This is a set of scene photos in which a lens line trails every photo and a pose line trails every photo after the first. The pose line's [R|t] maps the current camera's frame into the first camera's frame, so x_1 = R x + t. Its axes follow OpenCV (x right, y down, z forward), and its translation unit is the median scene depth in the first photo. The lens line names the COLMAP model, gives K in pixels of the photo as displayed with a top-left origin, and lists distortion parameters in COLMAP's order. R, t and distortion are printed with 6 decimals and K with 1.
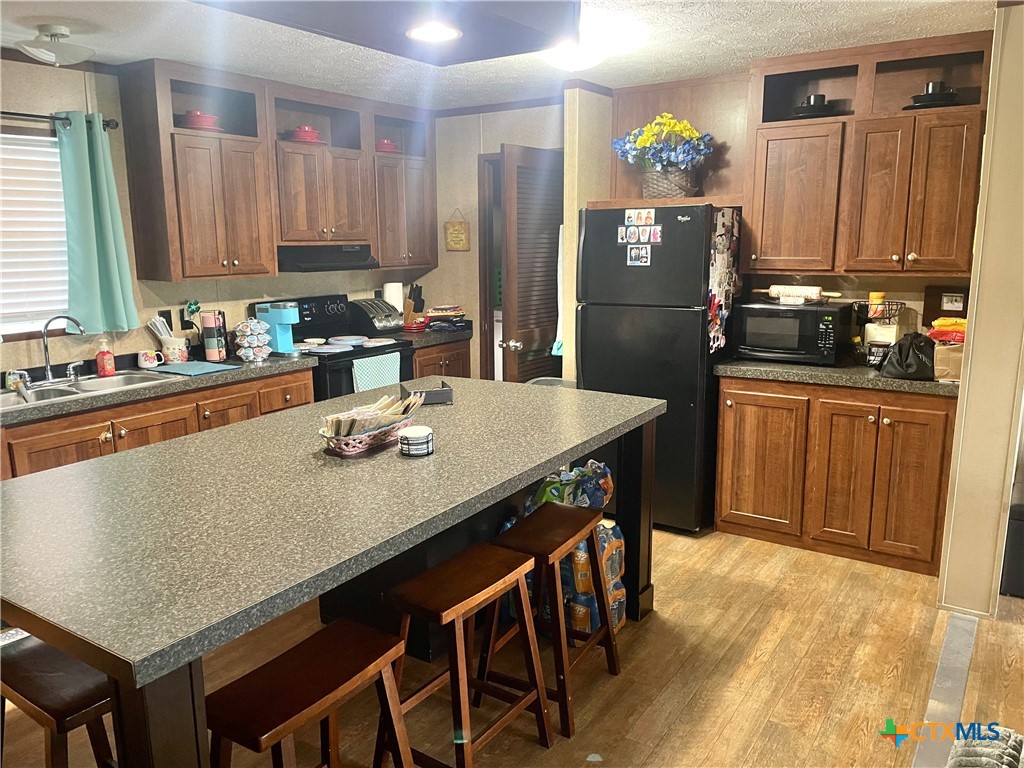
lens RADIAL K [[764.5, 0, 518.6], [0, 764.5, 386.1], [0, 0, 1]] dist [0.067363, -0.089886]
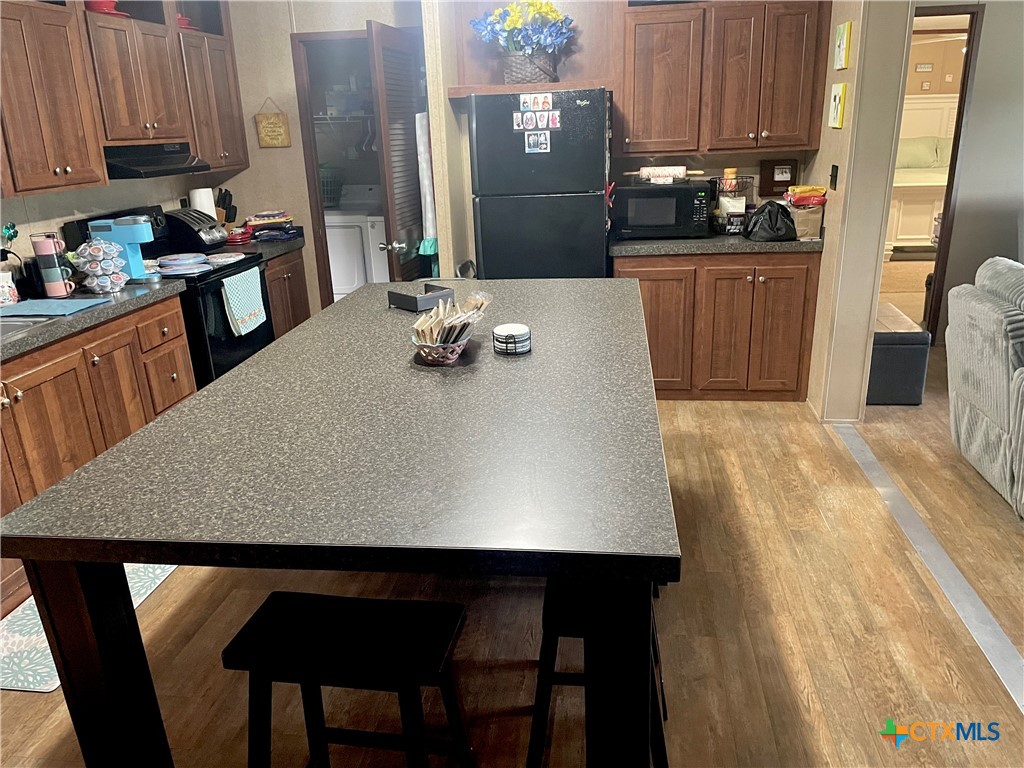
lens RADIAL K [[764.5, 0, 514.7], [0, 764.5, 390.7], [0, 0, 1]] dist [0.067363, -0.089886]
pose [[0.903829, -0.162768, 0.395727, -0.323091], [0.110806, 0.982310, 0.150961, -0.006050], [-0.413298, -0.092594, 0.905876, 0.069827]]
